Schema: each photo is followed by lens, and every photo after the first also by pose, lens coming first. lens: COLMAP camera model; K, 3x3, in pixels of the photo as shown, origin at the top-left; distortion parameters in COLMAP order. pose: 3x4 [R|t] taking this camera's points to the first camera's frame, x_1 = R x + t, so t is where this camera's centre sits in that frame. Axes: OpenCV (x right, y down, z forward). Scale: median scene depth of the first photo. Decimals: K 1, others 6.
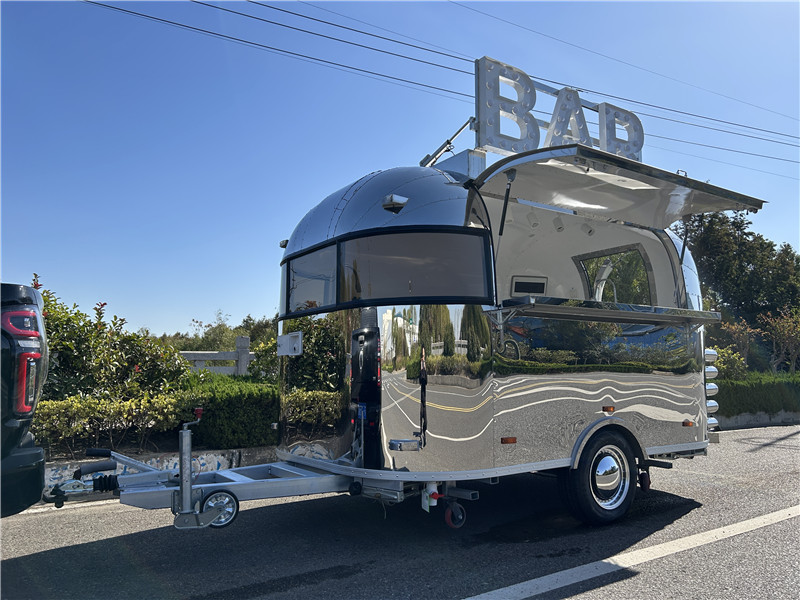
lens RADIAL K [[603.7, 0, 402.1], [0, 603.7, 308.6], [0, 0, 1]] dist [0.012673, 0.010039]
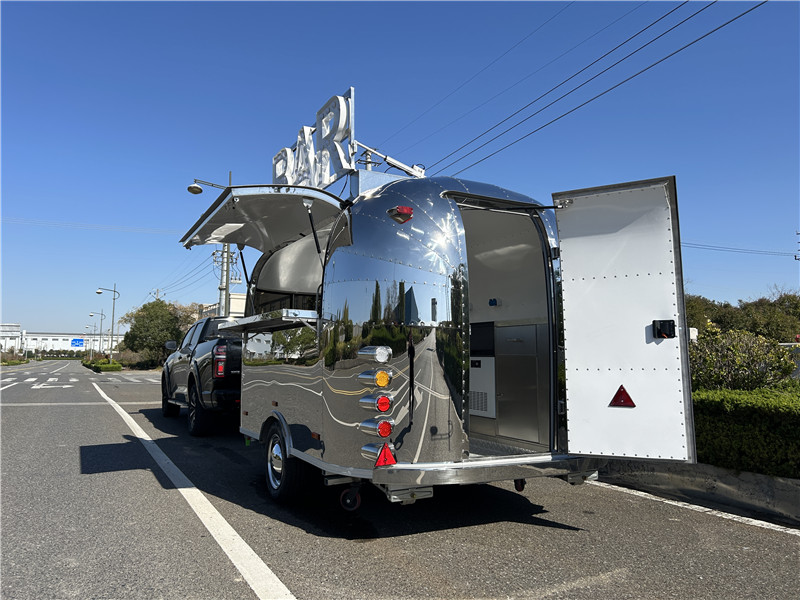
lens RADIAL K [[604.6, 0, 399.5], [0, 604.6, 280.0], [0, 0, 1]] dist [0.001882, 0.001537]
pose [[-0.116032, -0.124275, -0.985440, 1.492359], [0.103222, 0.985261, -0.136406, 0.113180], [0.987867, -0.117546, -0.101494, 1.371598]]
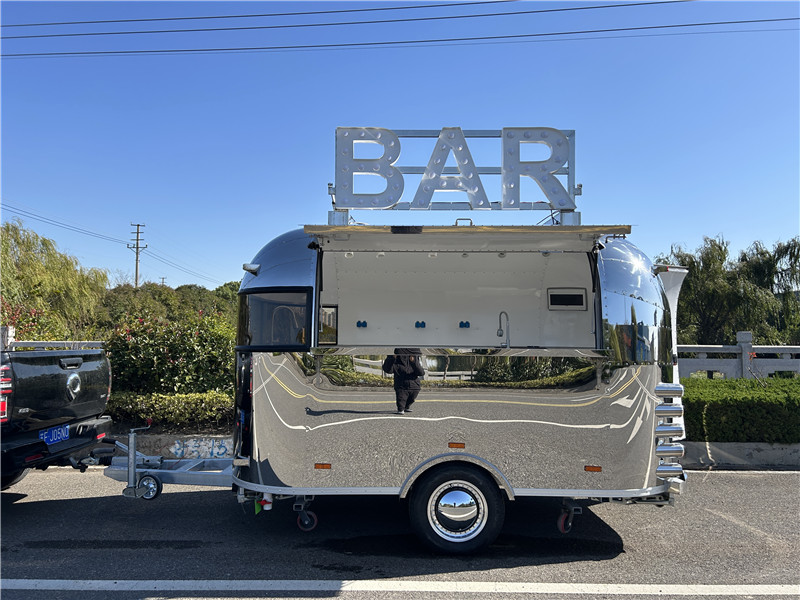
lens RADIAL K [[603.9, 0, 400.0], [0, 603.9, 300.0], [0, 0, 1]] dist [0.009359, 0.007847]
pose [[0.820958, -0.025845, -0.570403, 0.842862], [0.050125, 0.998380, 0.026907, -0.112345], [0.568784, -0.050681, 0.820924, 0.109304]]
